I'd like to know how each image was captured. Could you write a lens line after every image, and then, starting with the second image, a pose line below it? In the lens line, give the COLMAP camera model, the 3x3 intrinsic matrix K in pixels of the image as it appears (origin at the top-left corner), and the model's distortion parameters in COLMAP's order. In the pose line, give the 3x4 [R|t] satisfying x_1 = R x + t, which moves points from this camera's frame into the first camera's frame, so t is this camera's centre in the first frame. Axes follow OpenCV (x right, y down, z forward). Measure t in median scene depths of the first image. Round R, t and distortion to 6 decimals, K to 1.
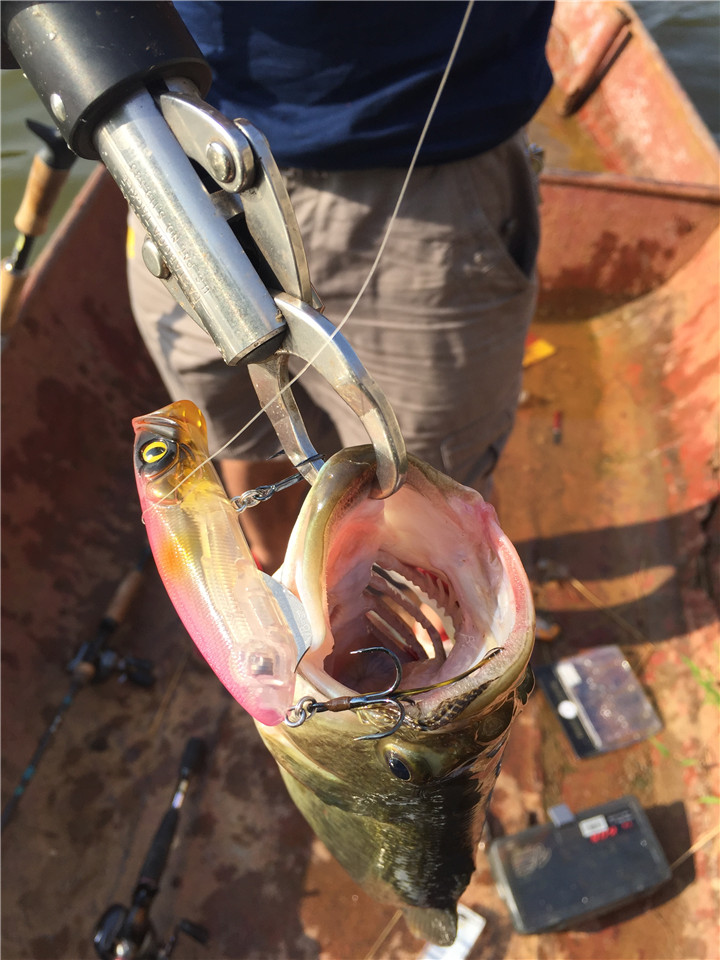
lens RADIAL K [[820.3, 0, 358.9], [0, 820.3, 473.6], [0, 0, 1]] dist [0.009459, -0.008075]
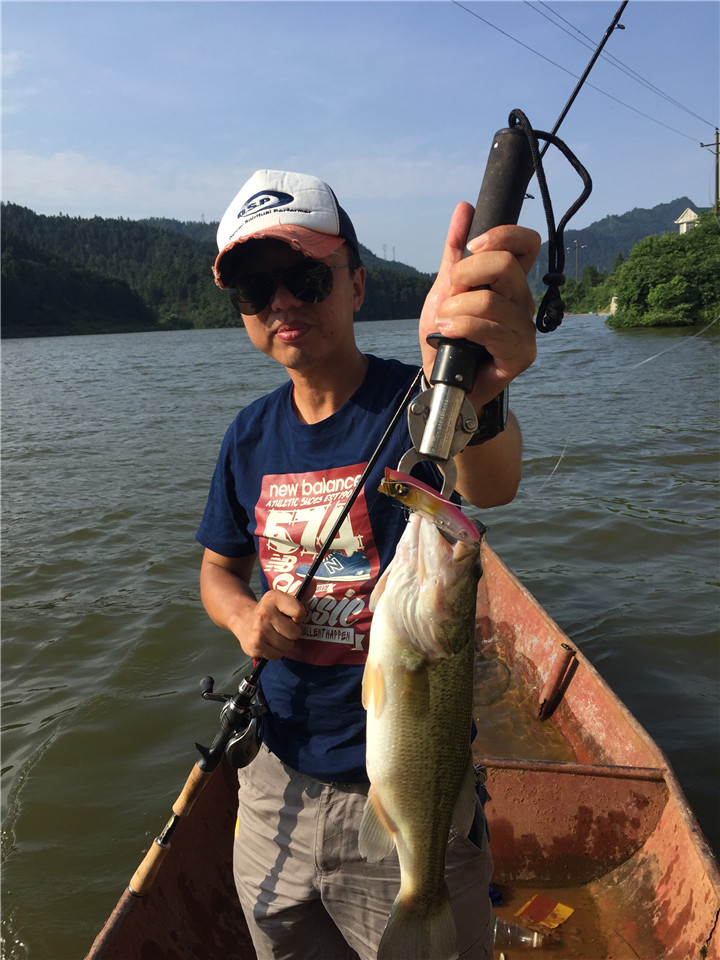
lens RADIAL K [[820.3, 0, 360.2], [0, 820.3, 474.5], [0, 0, 1]] dist [0.009459, -0.008075]
pose [[0.999253, -0.038596, 0.002025, -0.027604], [0.030770, 0.762752, -0.645959, 0.126196], [0.023386, 0.645538, 0.763370, -0.318802]]
